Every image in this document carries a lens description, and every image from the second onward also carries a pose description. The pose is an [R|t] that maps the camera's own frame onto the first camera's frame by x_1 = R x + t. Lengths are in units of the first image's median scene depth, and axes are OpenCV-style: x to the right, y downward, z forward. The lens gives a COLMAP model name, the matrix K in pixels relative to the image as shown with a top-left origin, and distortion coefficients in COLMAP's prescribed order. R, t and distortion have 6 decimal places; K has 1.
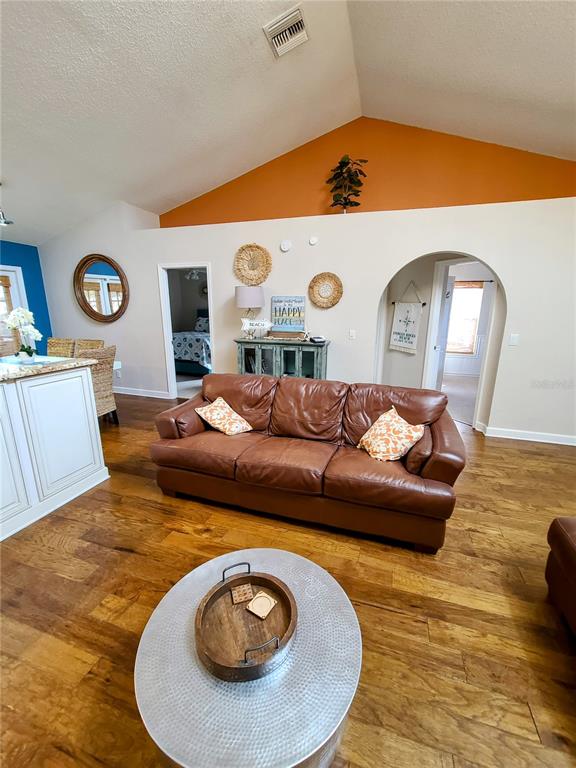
lens RADIAL K [[315.8, 0, 292.4], [0, 315.8, 384.9], [0, 0, 1]] dist [0.001380, -0.001388]
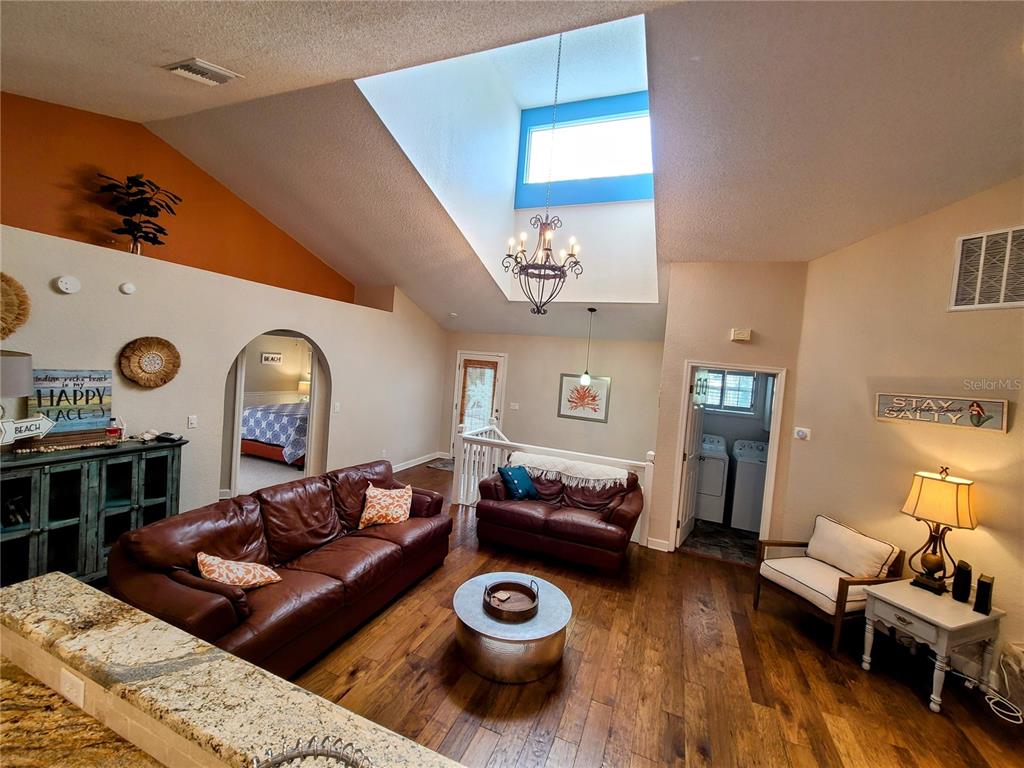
lens RADIAL K [[421.1, 0, 513.4], [0, 421.1, 379.6], [0, 0, 1]] dist [0.001380, -0.001388]
pose [[0.071389, -0.041812, 0.996572, -0.831832], [0.162214, 0.986307, 0.029761, -0.187365], [-0.984170, 0.159533, 0.077194, 0.204756]]
